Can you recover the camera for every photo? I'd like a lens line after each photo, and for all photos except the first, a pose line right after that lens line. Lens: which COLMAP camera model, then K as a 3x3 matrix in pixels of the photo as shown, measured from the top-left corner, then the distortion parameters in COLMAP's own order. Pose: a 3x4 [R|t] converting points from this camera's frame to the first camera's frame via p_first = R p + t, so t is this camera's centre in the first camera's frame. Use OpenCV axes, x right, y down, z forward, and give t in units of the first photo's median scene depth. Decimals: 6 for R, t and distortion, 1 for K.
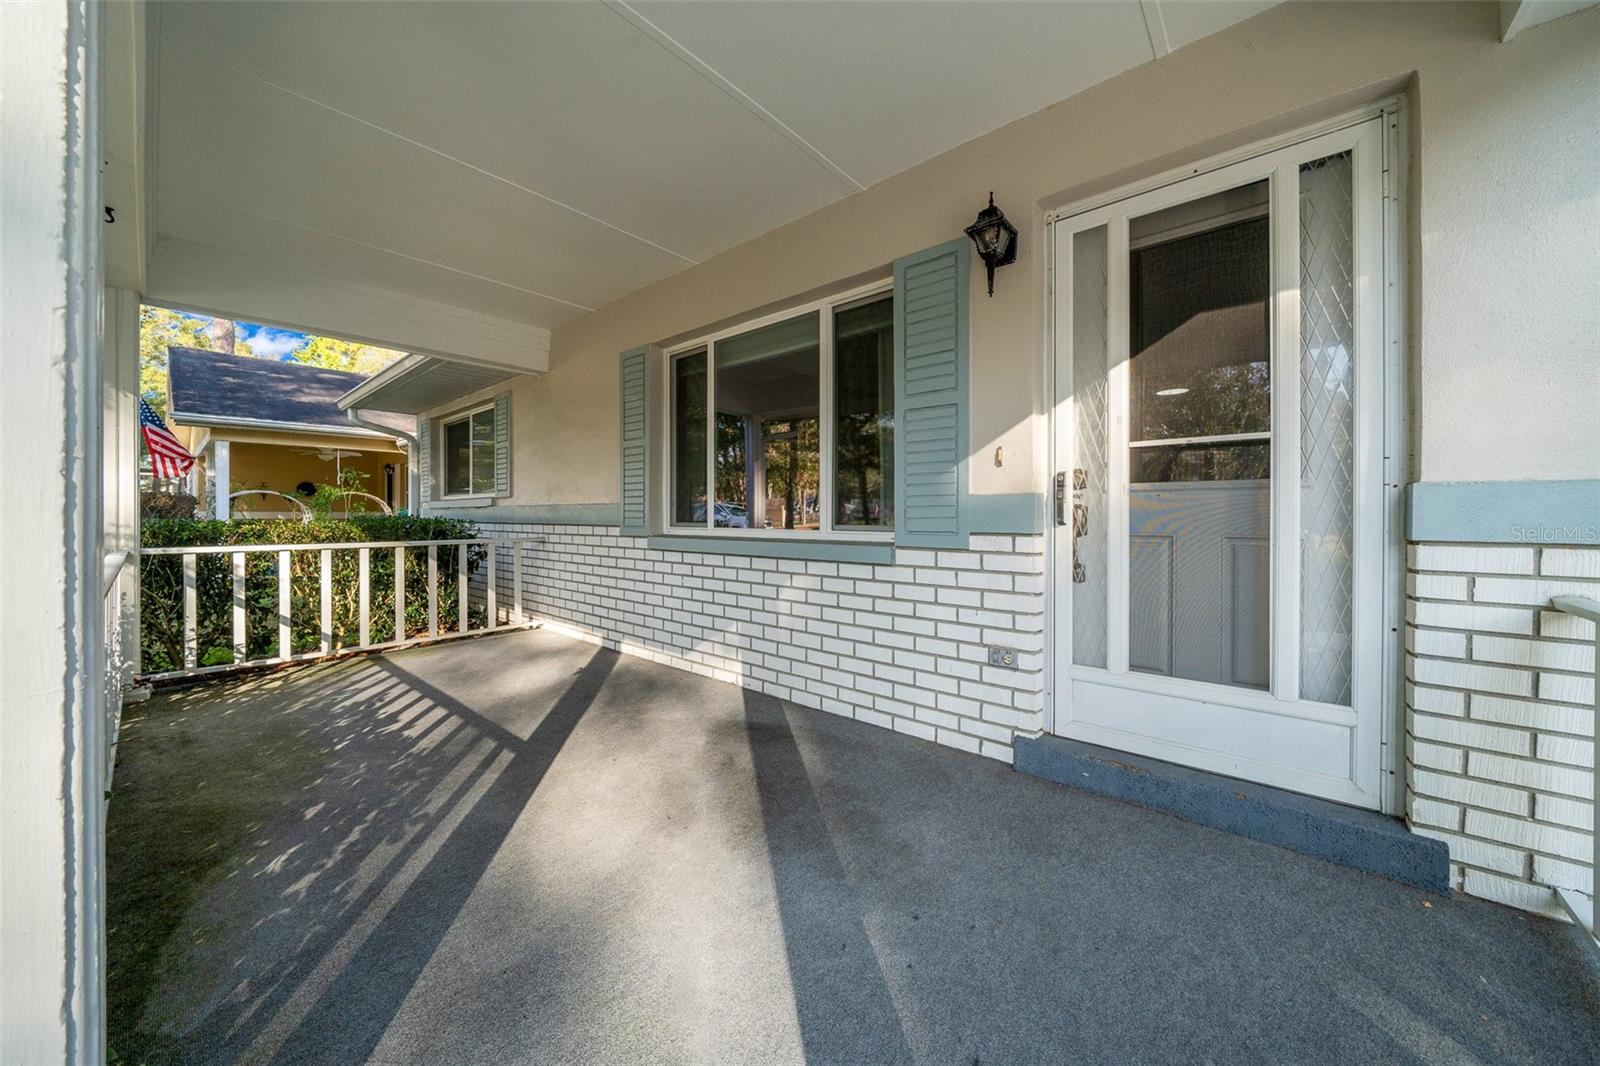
lens RADIAL K [[541.4, 0, 799.6], [0, 541.4, 515.9], [0, 0, 1]] dist [-0.000056, 0.000028]
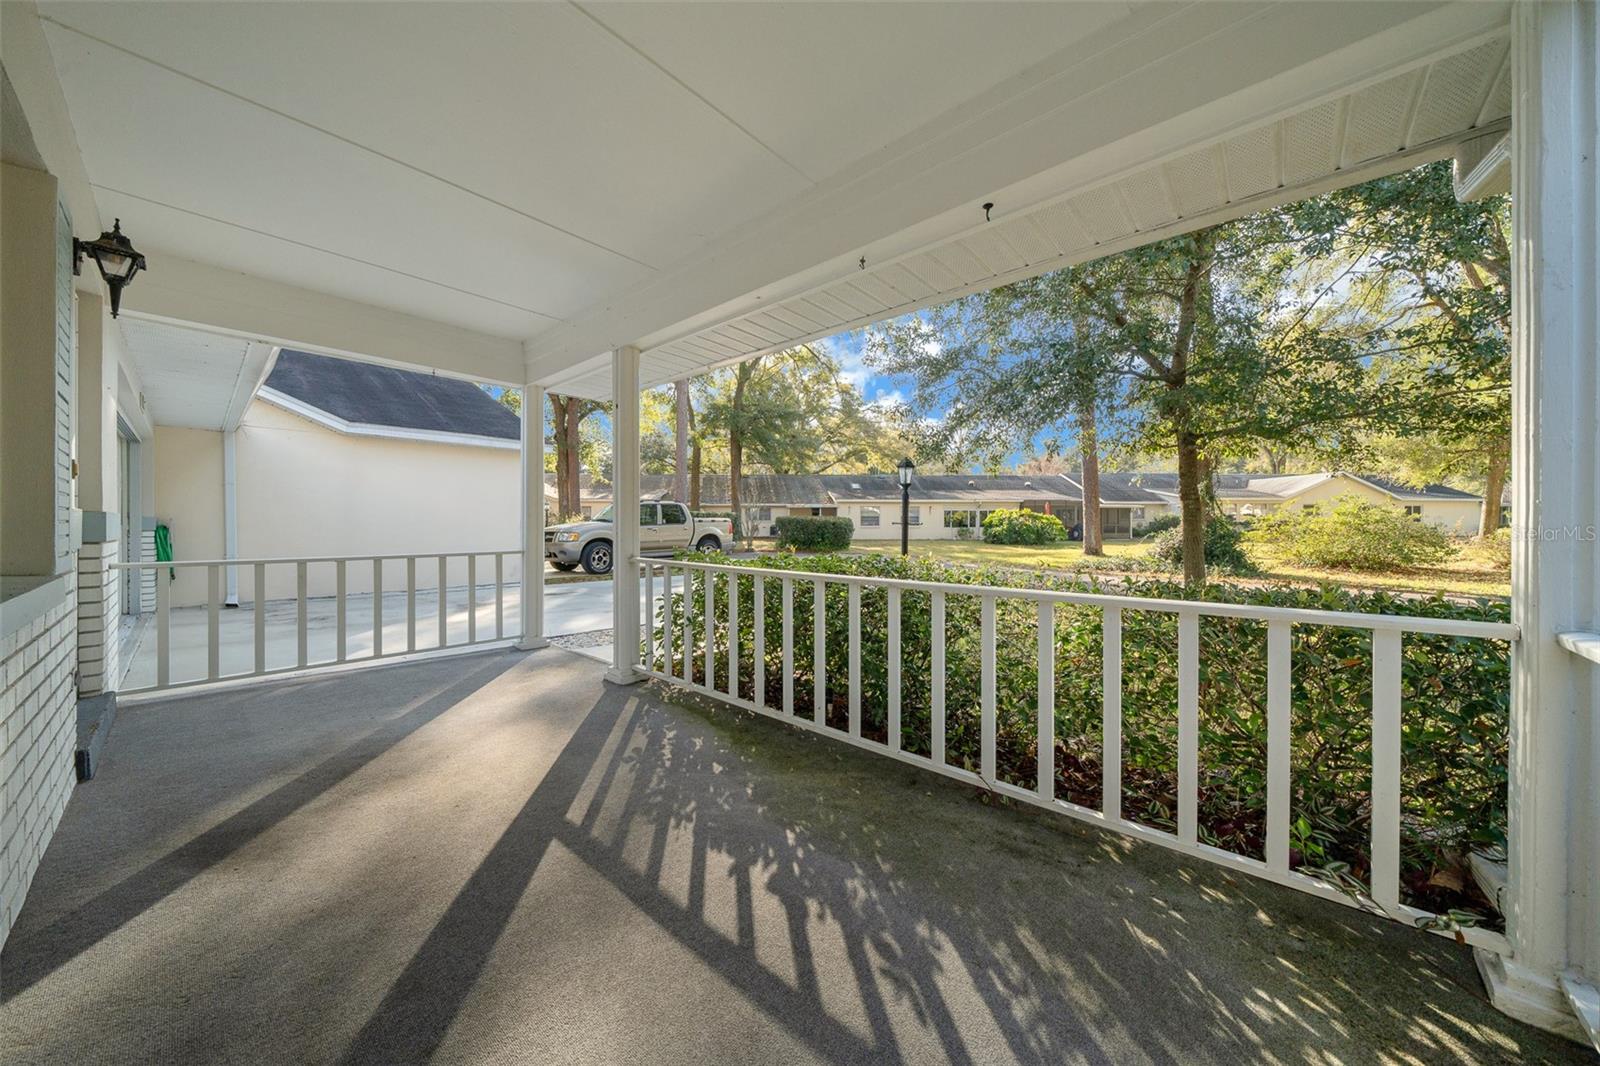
lens RADIAL K [[550.6, 0, 788.6], [0, 550.6, 528.3], [0, 0, 1]] dist [-0.001768, 0.000115]
pose [[-0.998709, -0.005485, 0.050497, -0.871068], [-0.005183, 0.999968, 0.006115, -0.014841], [-0.050529, 0.005845, -0.998705, 1.751252]]
